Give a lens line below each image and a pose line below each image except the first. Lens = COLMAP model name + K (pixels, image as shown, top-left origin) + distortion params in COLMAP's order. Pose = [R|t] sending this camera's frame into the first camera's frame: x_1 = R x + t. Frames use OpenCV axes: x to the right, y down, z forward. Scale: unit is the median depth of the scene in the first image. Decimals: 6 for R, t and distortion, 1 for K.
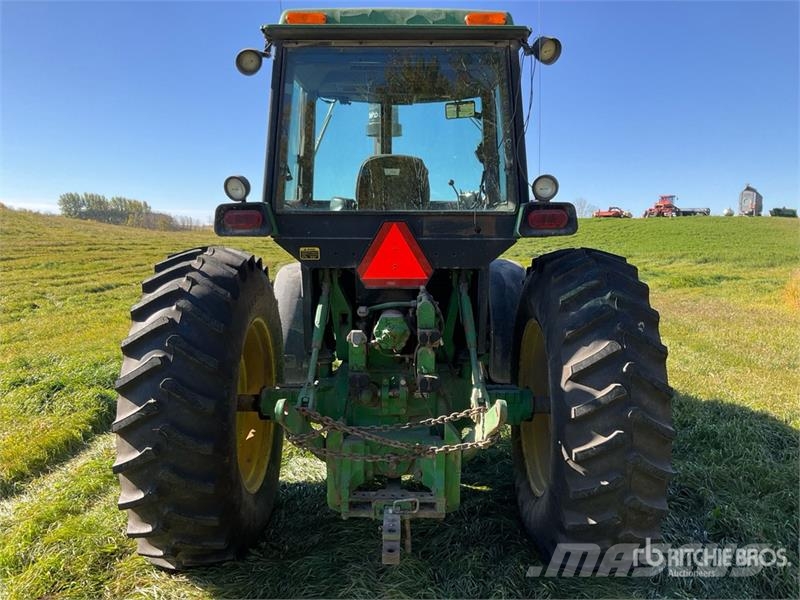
lens RADIAL K [[662.2, 0, 402.9], [0, 662.2, 304.2], [0, 0, 1]] dist [0.092252, -0.211942]
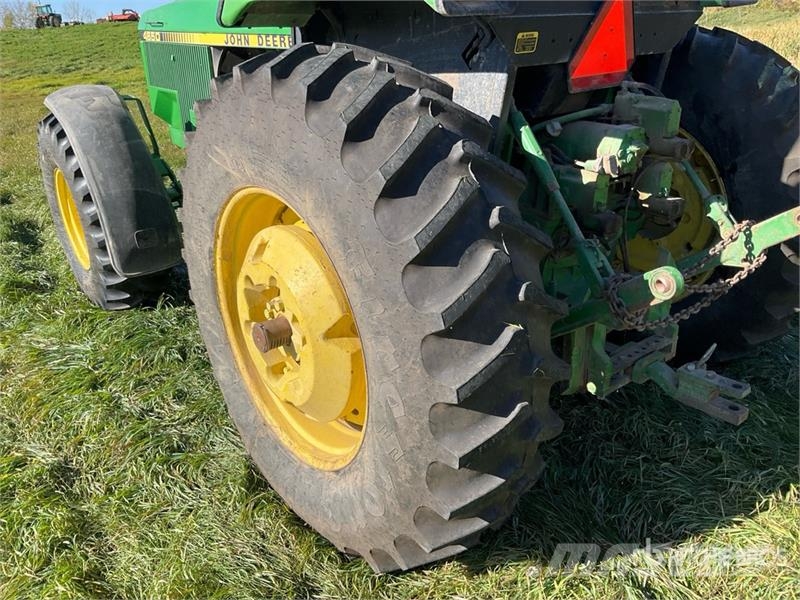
lens RADIAL K [[663.6, 0, 397.7], [0, 663.6, 305.2], [0, 0, 1]] dist [0.039528, -0.075695]
pose [[0.771207, -0.276011, 0.573636, -0.028694], [0.111246, 0.945683, 0.305464, -0.002058], [-0.626789, -0.171761, 0.760022, 0.023981]]
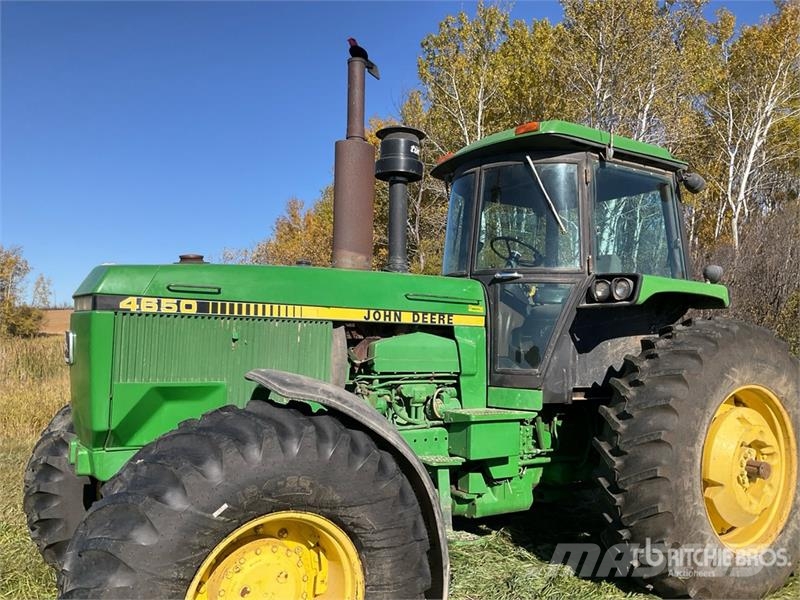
lens RADIAL K [[662.2, 0, 402.9], [0, 662.2, 304.2], [0, 0, 1]] dist [0.092252, -0.211942]
pose [[-0.542965, 0.032841, 0.839113, -0.044457], [0.094659, 0.995260, 0.022299, -0.008532], [-0.834403, 0.091537, -0.543500, 0.095838]]
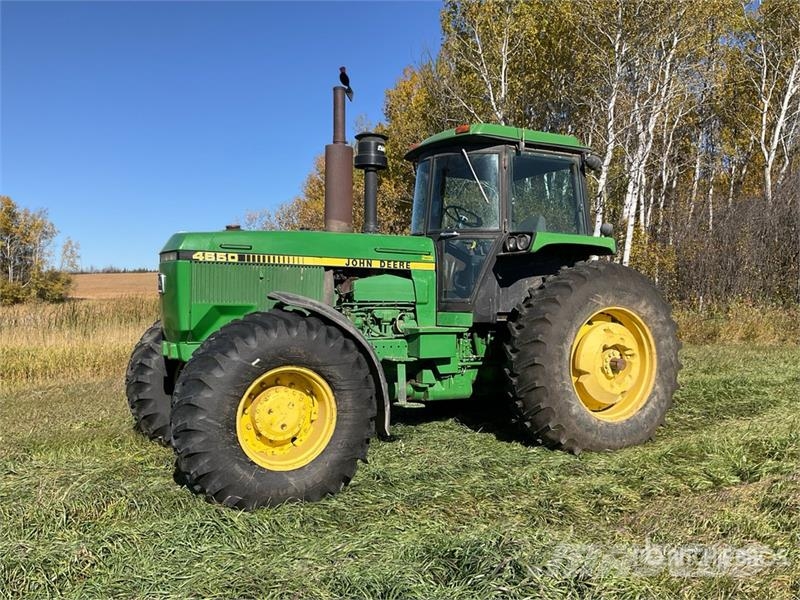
lens RADIAL K [[668.1, 0, 400.0], [0, 668.1, 300.0], [0, 0, 1]] dist [0.093178, -0.177988]
pose [[-0.500284, -0.006940, 0.865833, -0.067929], [0.112308, 0.991000, 0.072836, -0.007600], [-0.858547, 0.133679, -0.495002, 0.103522]]
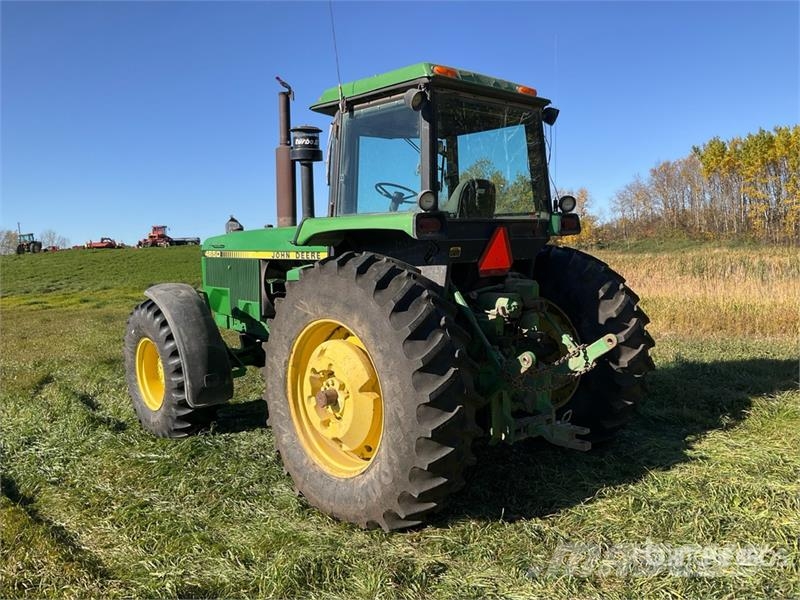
lens RADIAL K [[662.2, 0, 402.9], [0, 662.2, 304.2], [0, 0, 1]] dist [0.092252, -0.211942]
pose [[0.723688, -0.084028, 0.684993, -0.047663], [0.115602, 0.993296, -0.000286, 0.000557], [-0.680376, 0.079394, 0.728550, 0.006067]]
